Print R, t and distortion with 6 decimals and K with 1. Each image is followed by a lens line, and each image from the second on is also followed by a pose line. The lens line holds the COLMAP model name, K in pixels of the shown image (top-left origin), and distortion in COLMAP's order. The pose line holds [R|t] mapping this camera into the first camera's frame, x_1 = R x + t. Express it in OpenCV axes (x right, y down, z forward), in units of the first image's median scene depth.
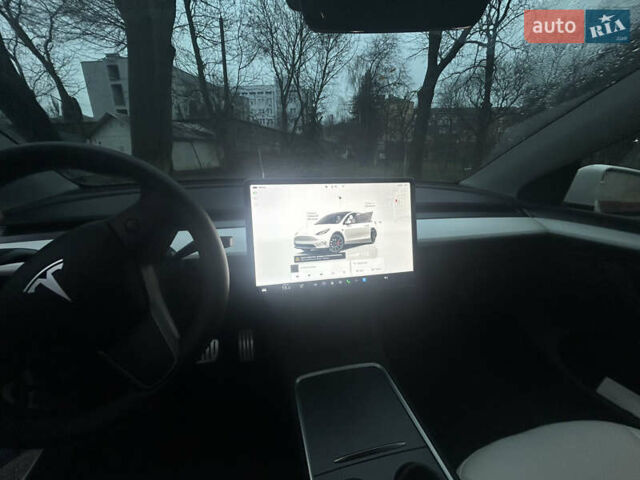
lens RADIAL K [[255.7, 0, 318.0], [0, 255.7, 239.5], [0, 0, 1]] dist [-0.002560, 0.001658]
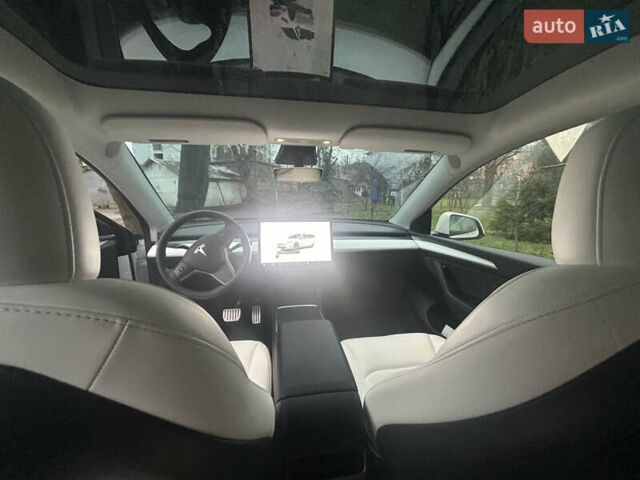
lens RADIAL K [[255.7, 0, 320.3], [0, 255.7, 235.8], [0, 0, 1]] dist [-0.002560, 0.001658]
pose [[0.998505, 0.007592, -0.054133, 0.270477], [-0.015549, 0.988847, -0.148121, 0.165079], [0.052405, 0.148741, 0.987487, -0.849760]]
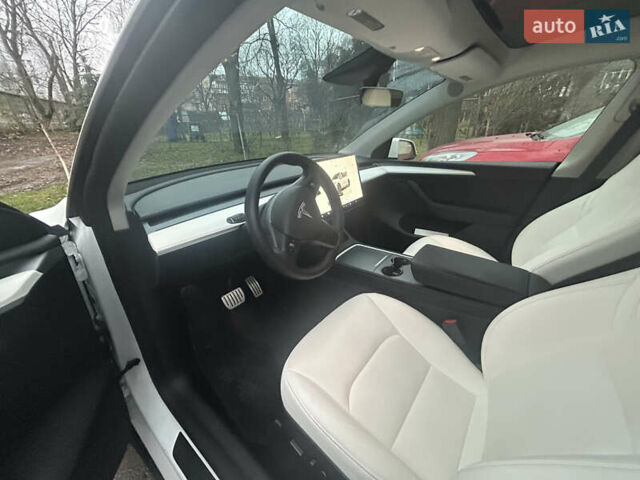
lens RADIAL K [[255.7, 0, 318.1], [0, 255.7, 239.1], [0, 0, 1]] dist [-0.002560, 0.001658]
pose [[0.779490, -0.281782, 0.559459, -0.847247], [0.224523, 0.959451, 0.170419, 0.011256], [-0.584795, -0.007229, 0.811149, -0.369716]]
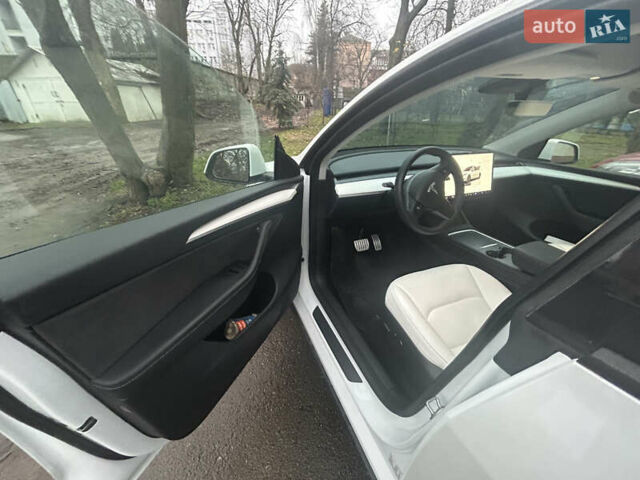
lens RADIAL K [[255.7, 0, 319.3], [0, 255.7, 238.7], [0, 0, 1]] dist [-0.002560, 0.001658]
pose [[0.985571, -0.069809, 0.154196, -1.146141], [0.042160, 0.983523, 0.175796, 0.055017], [-0.163928, -0.166758, 0.972275, -0.827307]]
